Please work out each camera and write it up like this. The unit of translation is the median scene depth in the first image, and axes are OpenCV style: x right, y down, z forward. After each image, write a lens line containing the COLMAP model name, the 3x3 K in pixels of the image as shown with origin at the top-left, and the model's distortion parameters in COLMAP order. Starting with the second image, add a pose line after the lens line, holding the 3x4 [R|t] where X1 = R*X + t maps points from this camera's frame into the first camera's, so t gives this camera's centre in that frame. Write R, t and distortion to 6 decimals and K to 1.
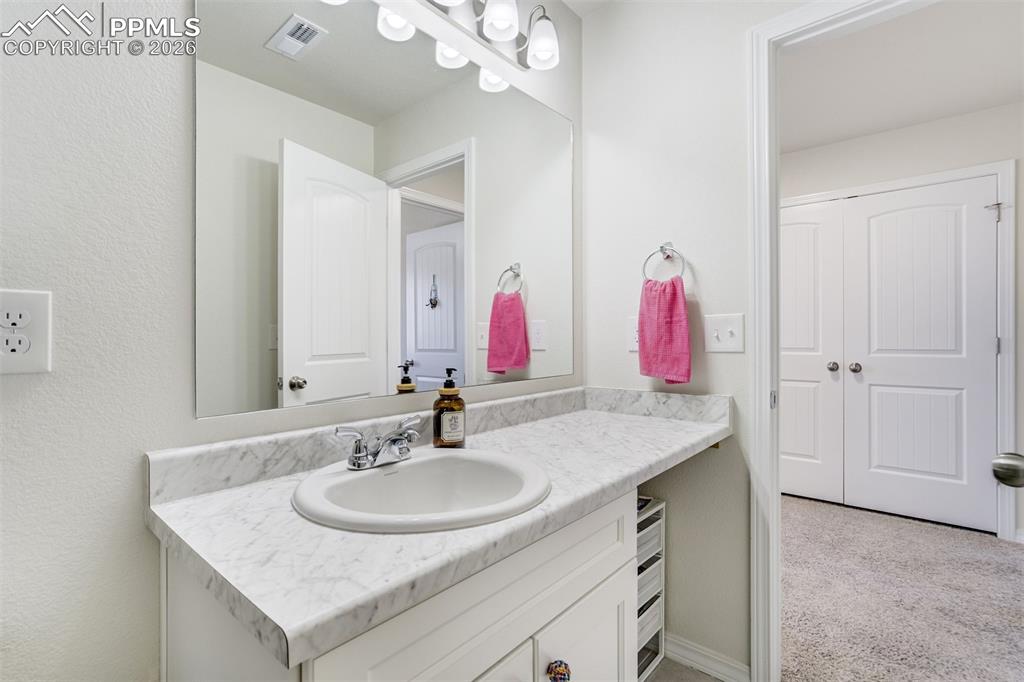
lens RADIAL K [[458.7, 0, 512.0], [0, 458.7, 341.0], [0, 0, 1]] dist [0.000319, 0.000090]
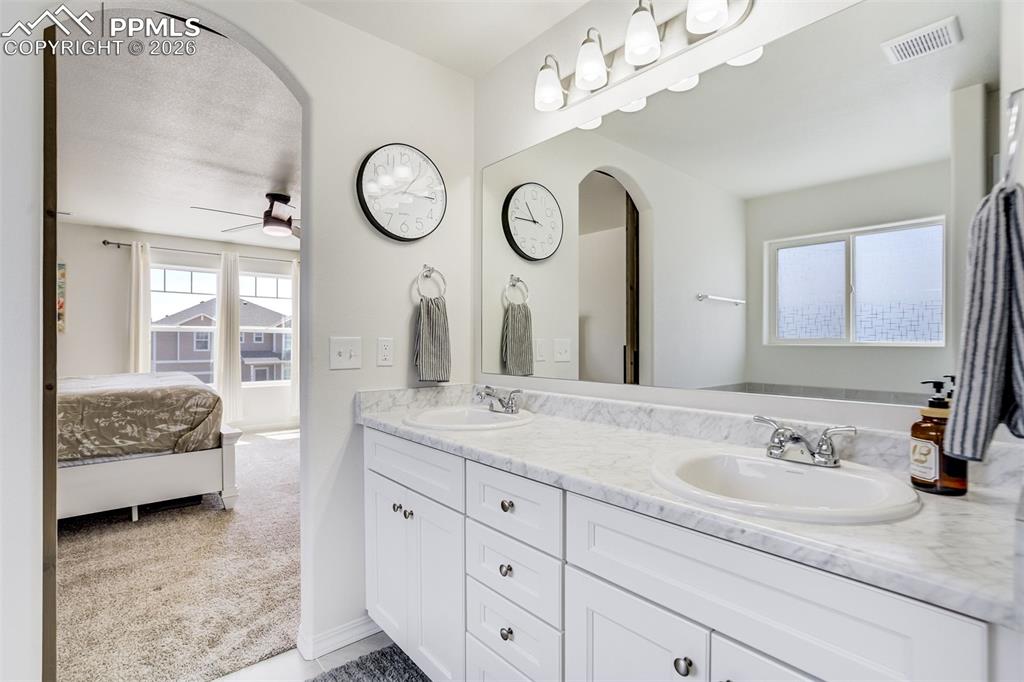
lens RADIAL K [[458.7, 0, 512.0], [0, 458.7, 341.0], [0, 0, 1]] dist [0.000319, 0.000090]
pose [[-0.246671, -0.012517, -0.969018, 1.078901], [0.006958, 0.999868, -0.014687, -0.000378], [0.969074, -0.010366, -0.246551, 1.005650]]
